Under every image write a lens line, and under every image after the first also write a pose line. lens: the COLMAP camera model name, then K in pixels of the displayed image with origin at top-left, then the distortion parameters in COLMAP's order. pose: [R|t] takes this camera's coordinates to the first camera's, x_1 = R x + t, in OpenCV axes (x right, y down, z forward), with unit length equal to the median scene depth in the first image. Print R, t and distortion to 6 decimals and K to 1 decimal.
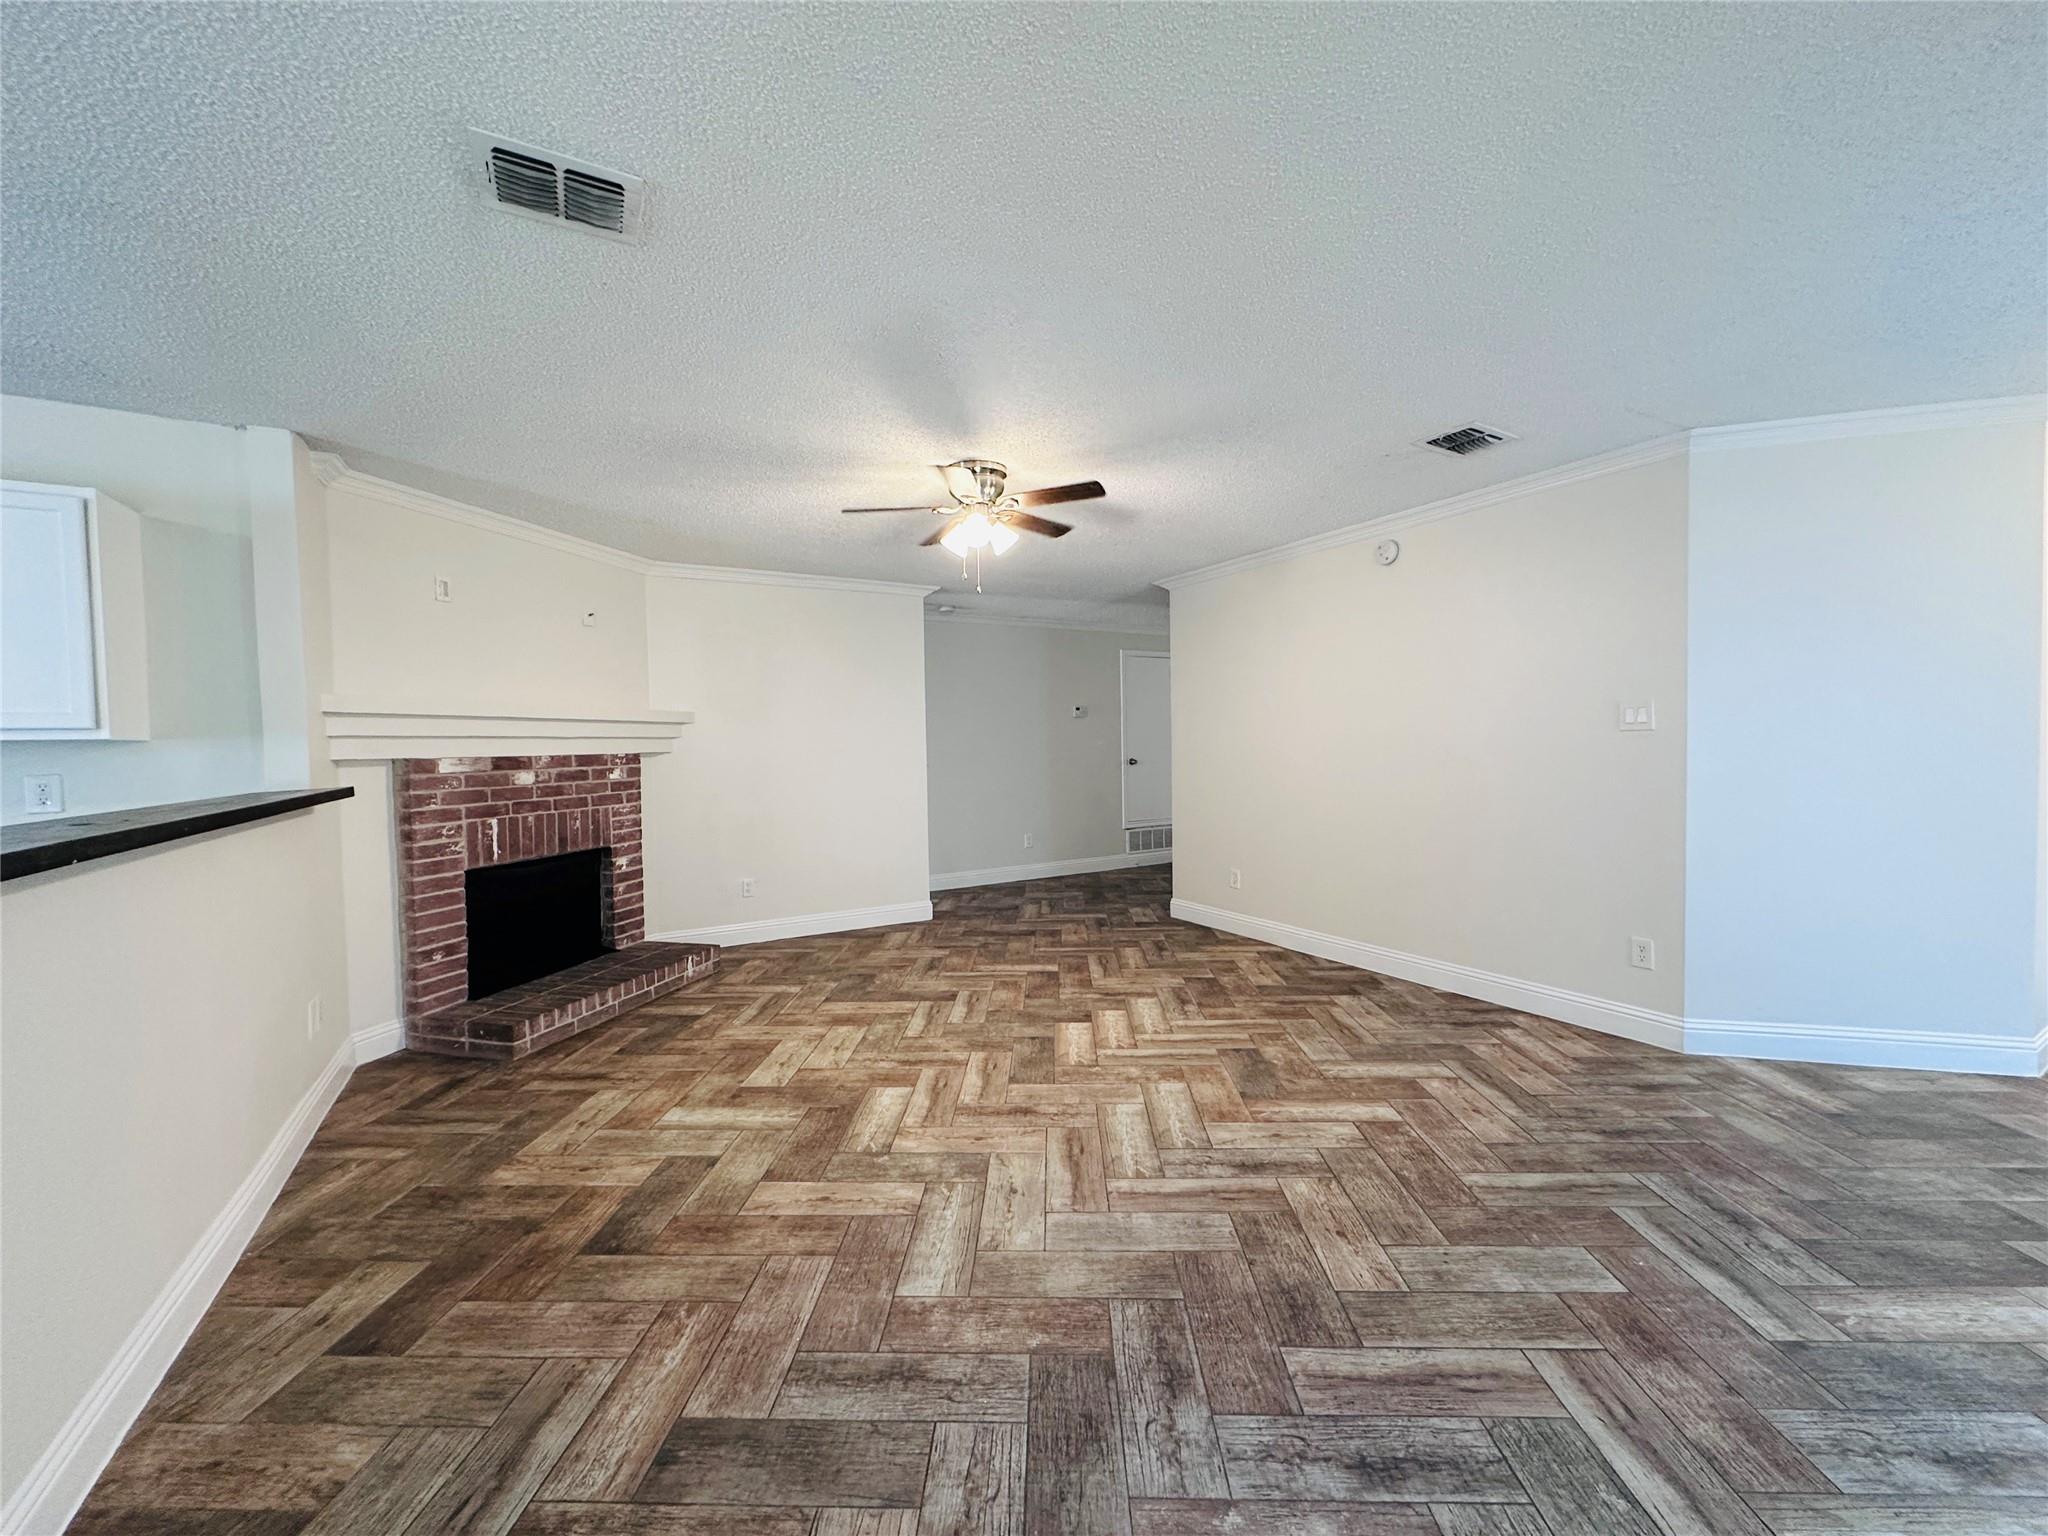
lens RADIAL K [[814.8, 0, 1024.0], [0, 814.8, 768.0], [0, 0, 1]] dist [-0.000935, -0.000117]
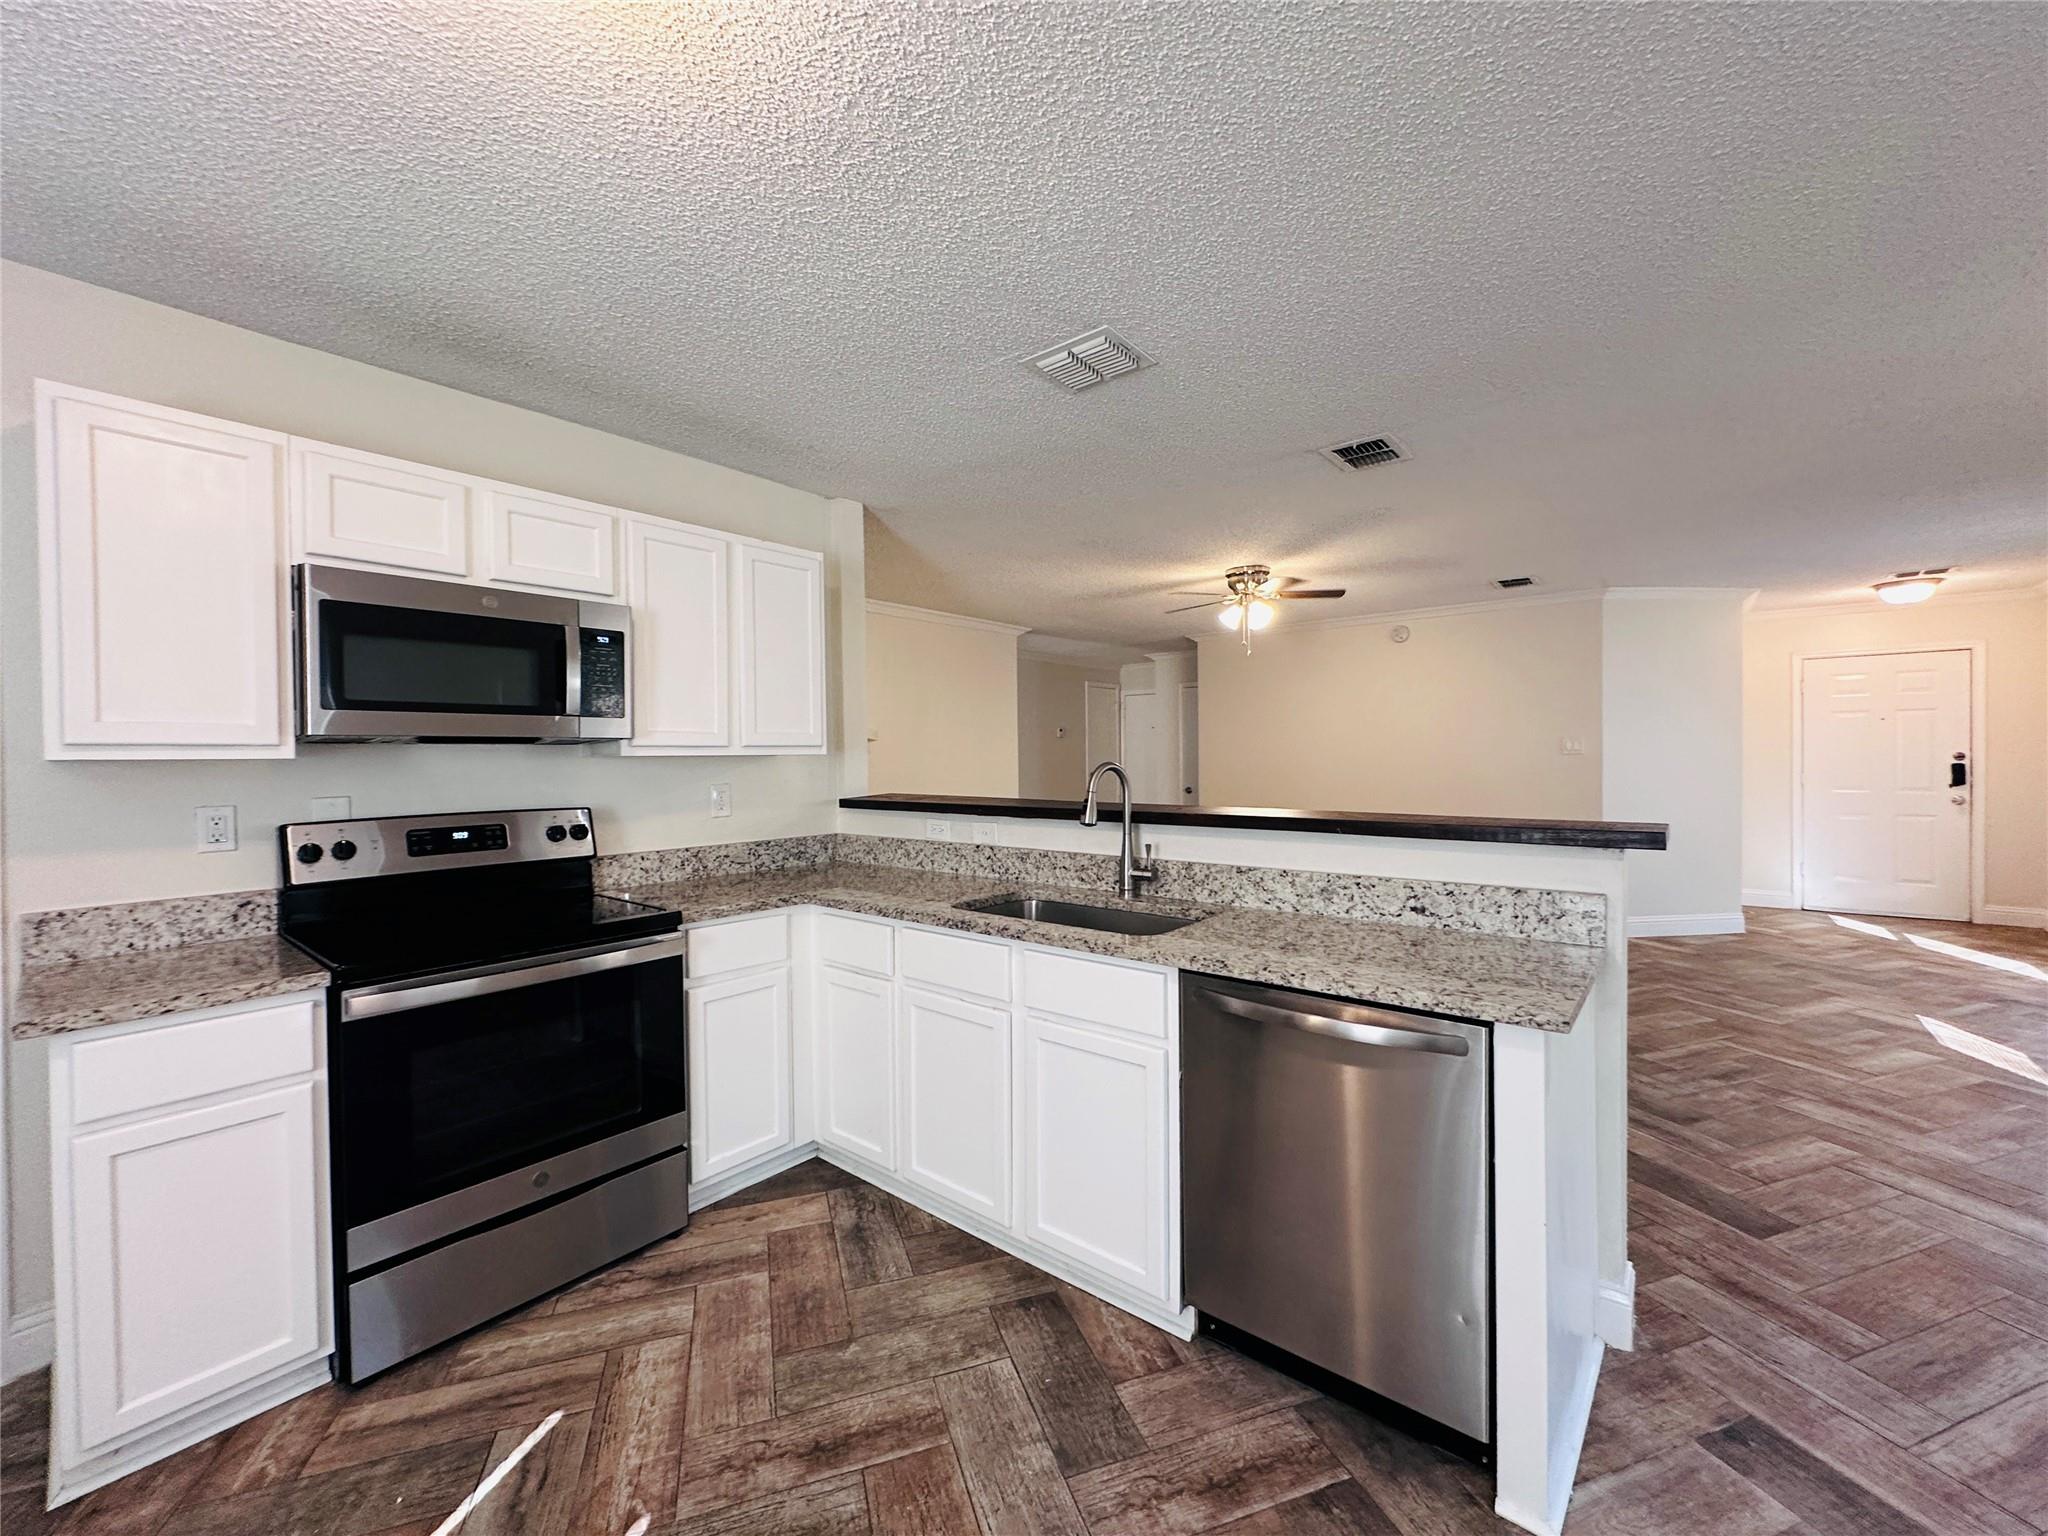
lens RADIAL K [[814.8, 0, 1024.0], [0, 814.8, 768.0], [0, 0, 1]] dist [-0.000935, -0.000117]
pose [[0.934607, -0.001381, 0.355680, -1.029008], [0.007706, 0.999836, -0.016368, 0.005024], [-0.355599, 0.018039, 0.934465, -0.214551]]
